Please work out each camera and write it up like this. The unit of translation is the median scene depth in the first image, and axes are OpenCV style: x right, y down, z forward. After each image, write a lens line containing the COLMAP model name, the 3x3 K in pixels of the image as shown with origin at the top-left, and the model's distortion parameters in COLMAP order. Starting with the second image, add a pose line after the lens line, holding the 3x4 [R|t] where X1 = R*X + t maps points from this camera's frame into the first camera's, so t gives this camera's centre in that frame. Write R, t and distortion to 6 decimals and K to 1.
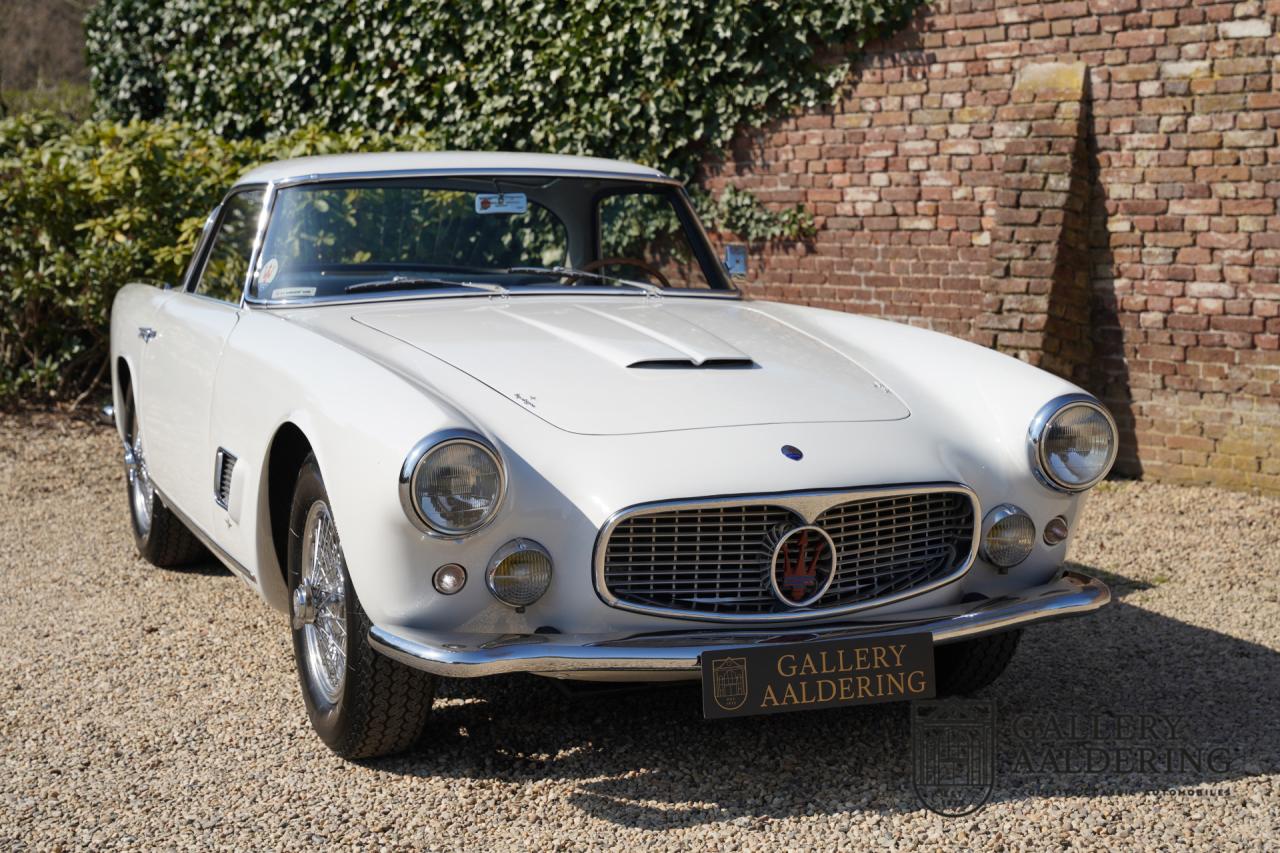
lens RADIAL K [[2180.4, 0, 640.0], [0, 2180.4, 426.5], [0, 0, 1]] dist [0.143775, 0.804143]
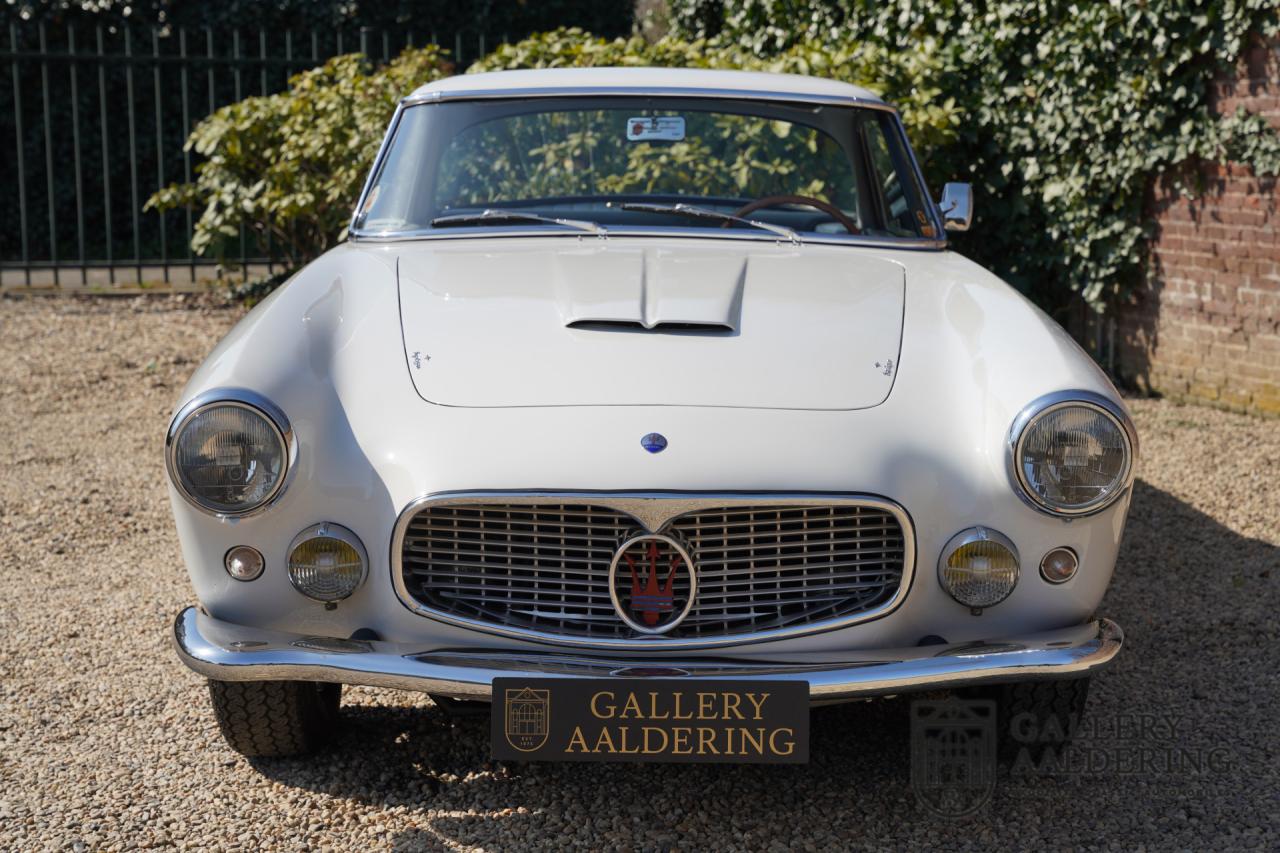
lens RADIAL K [[2321.4, 0, 640.0], [0, 2321.4, 426.5], [0, 0, 1]] dist [0.197763, 0.752666]
pose [[0.931642, 0.063359, -0.357811, 0.172525], [-0.054049, 0.997890, 0.035969, -0.011433], [0.359335, -0.014171, 0.933101, 0.090699]]
